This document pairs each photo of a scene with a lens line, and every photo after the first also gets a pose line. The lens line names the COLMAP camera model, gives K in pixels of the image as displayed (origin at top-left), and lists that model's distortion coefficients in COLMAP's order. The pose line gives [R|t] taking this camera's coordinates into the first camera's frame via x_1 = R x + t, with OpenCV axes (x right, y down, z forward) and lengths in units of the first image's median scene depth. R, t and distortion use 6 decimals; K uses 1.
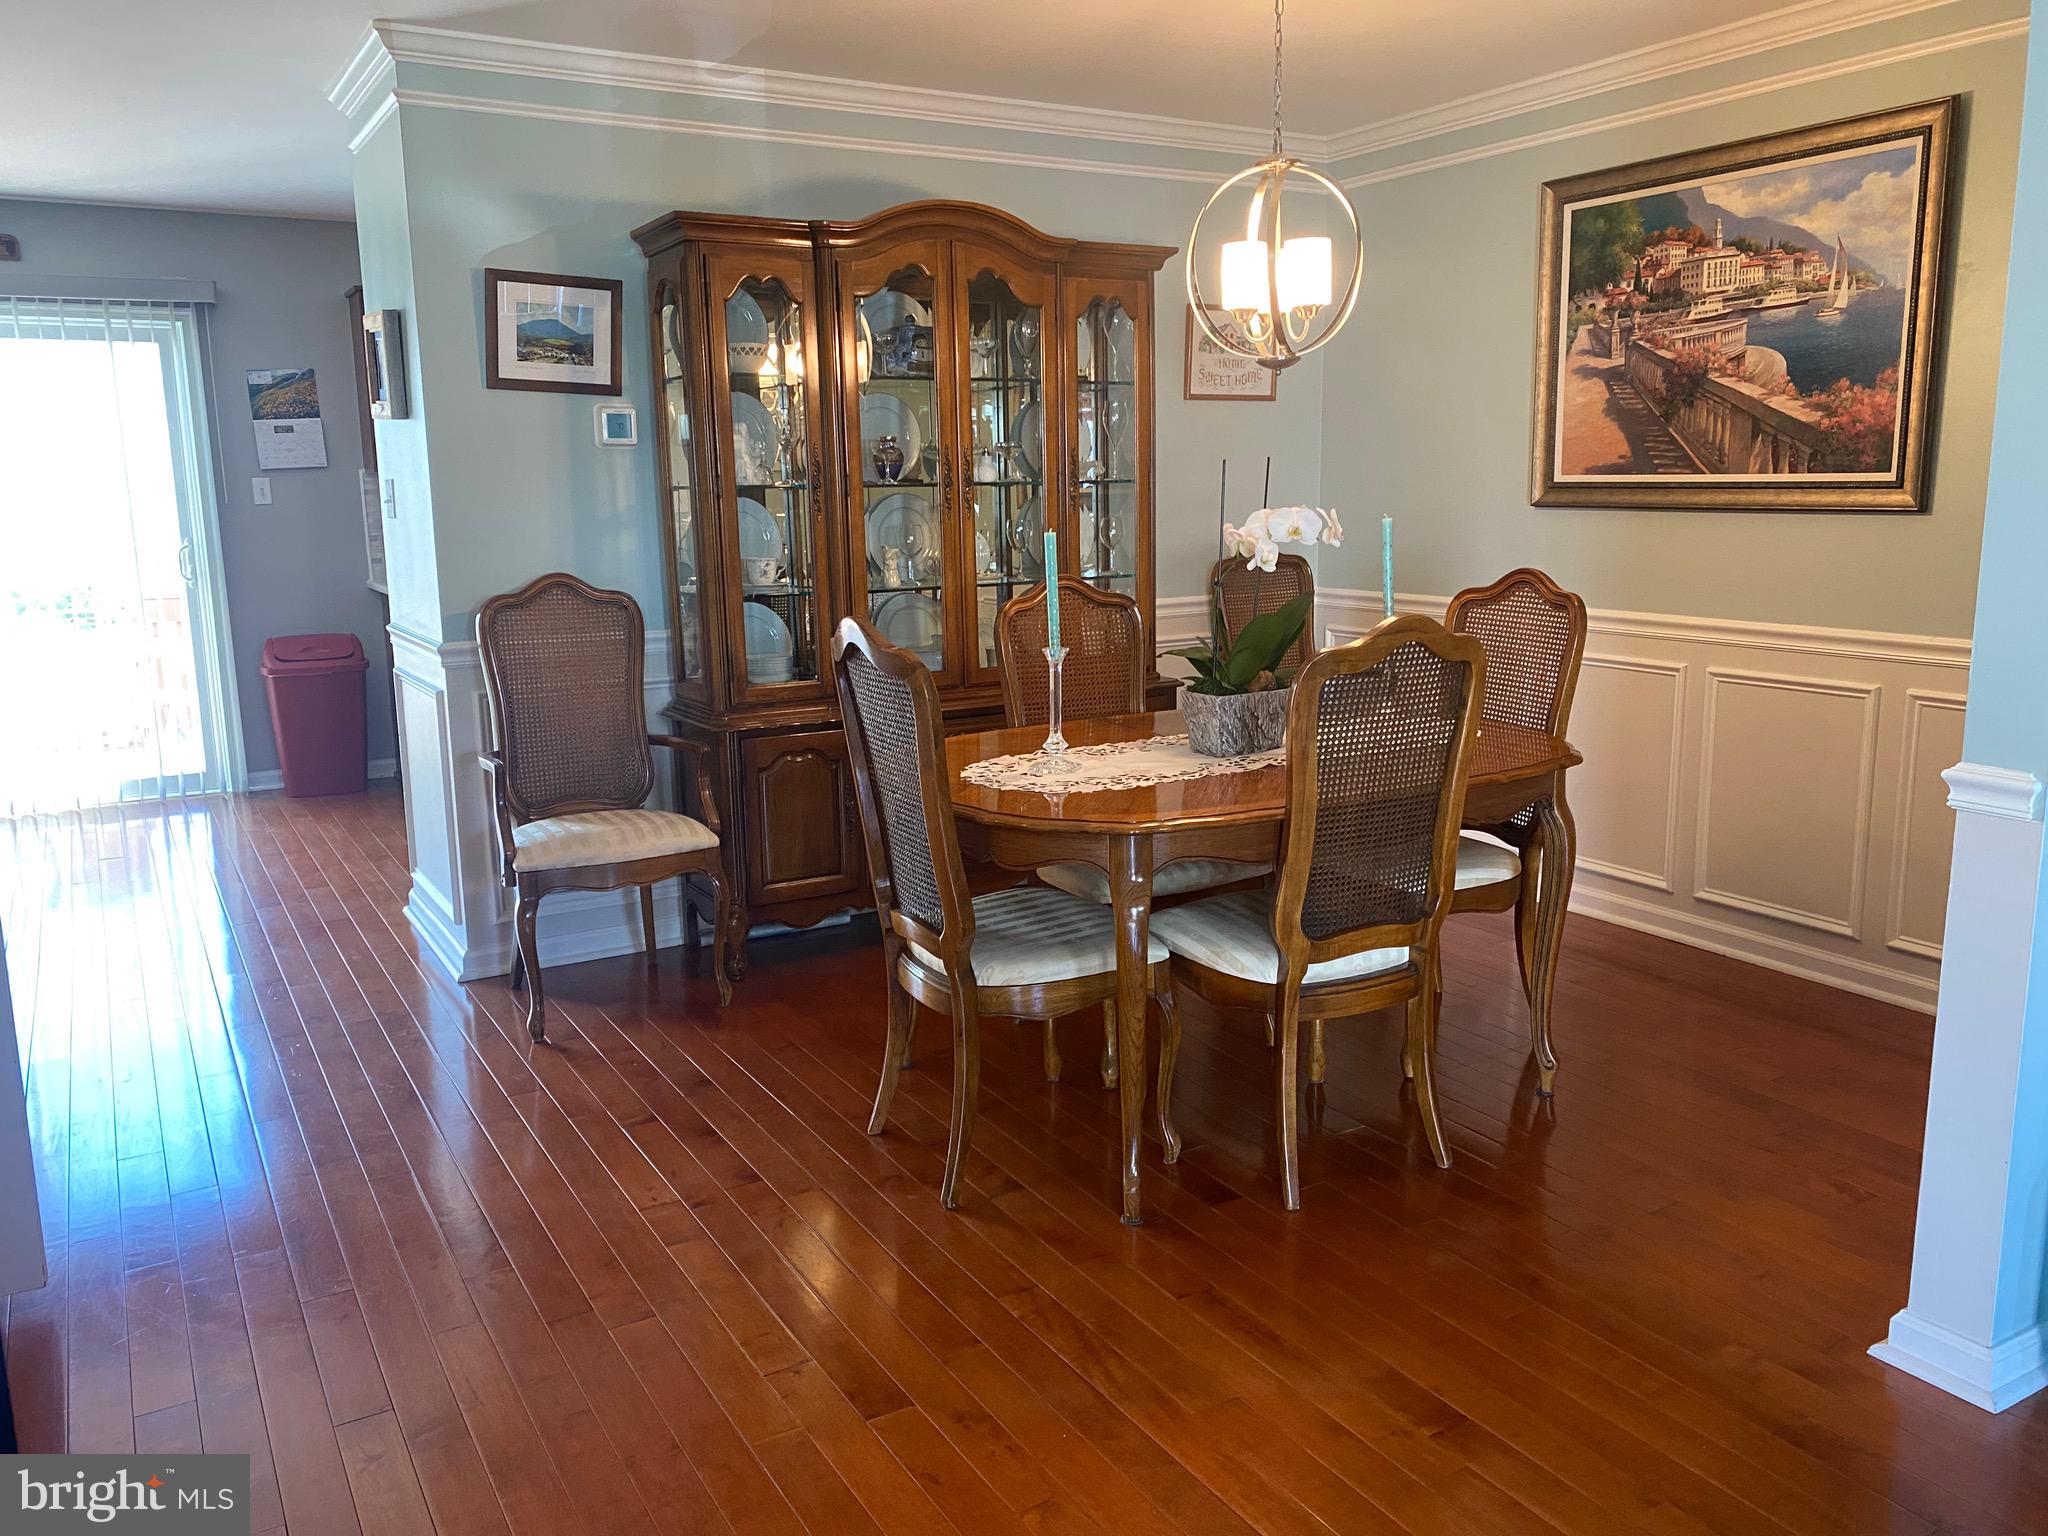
lens RADIAL K [[1568.8, 0, 1028.9], [0, 1568.8, 780.0], [0, 0, 1]] dist [0.028939, -0.024402]
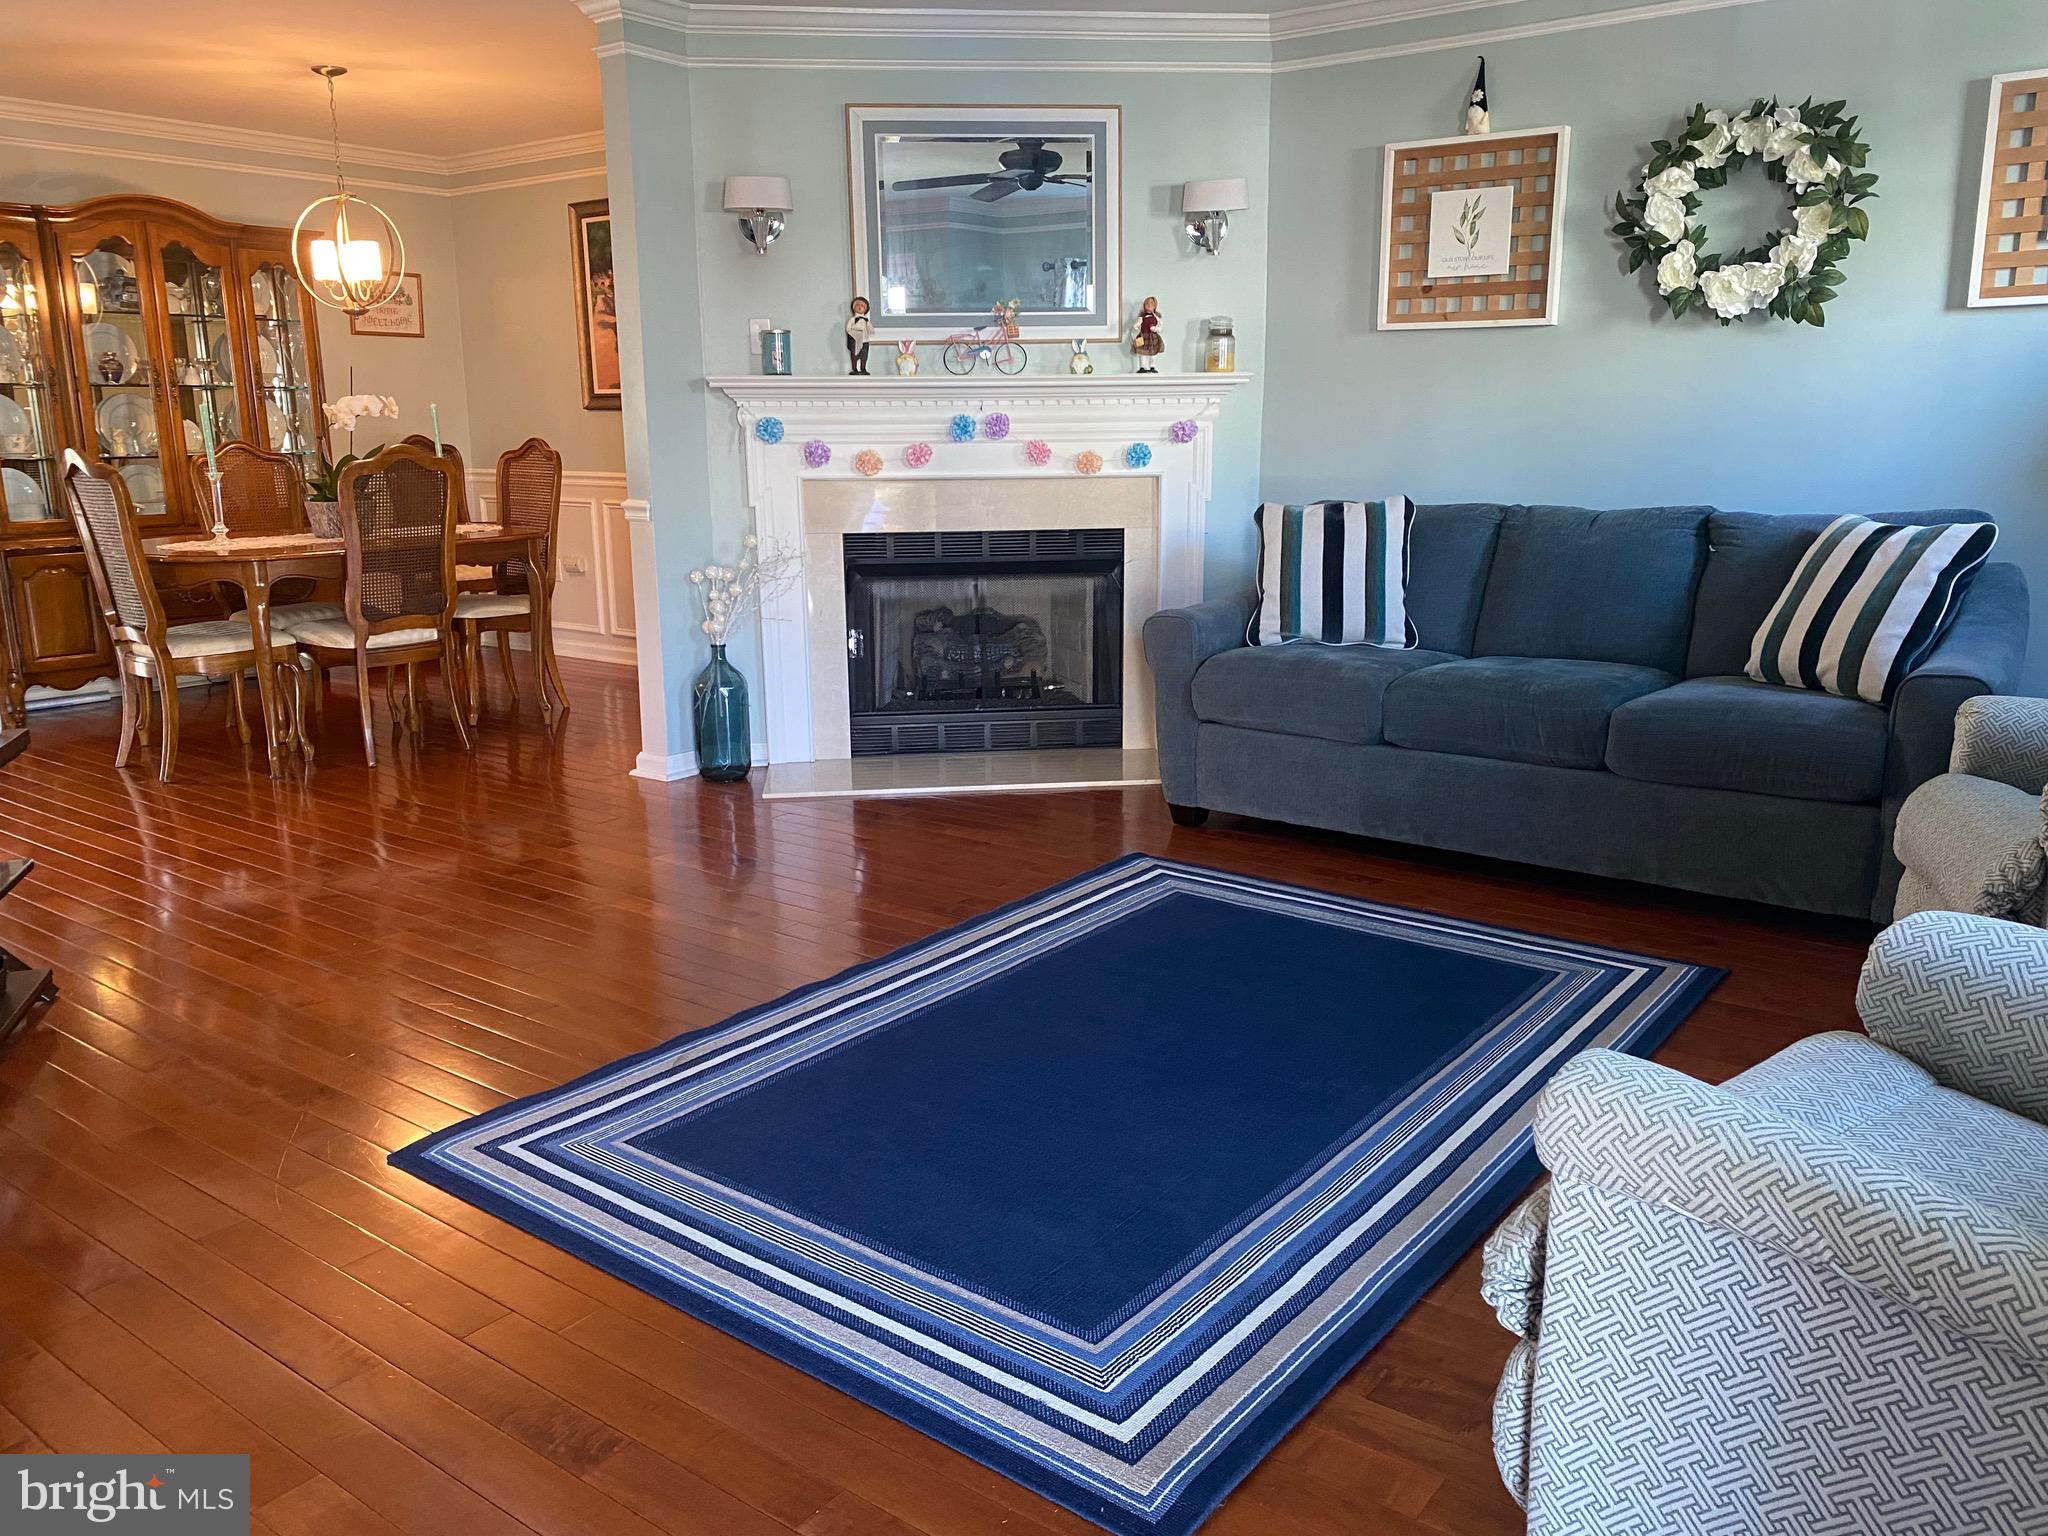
lens RADIAL K [[1568.8, 0, 1034.5], [0, 1568.8, 751.8], [0, 0, 1]] dist [0.028939, -0.024402]
pose [[0.923434, -0.072628, 0.376823, 0.128078], [0.066808, 0.997358, 0.028511, 0.171844], [-0.377898, -0.001153, 0.925847, -0.704950]]
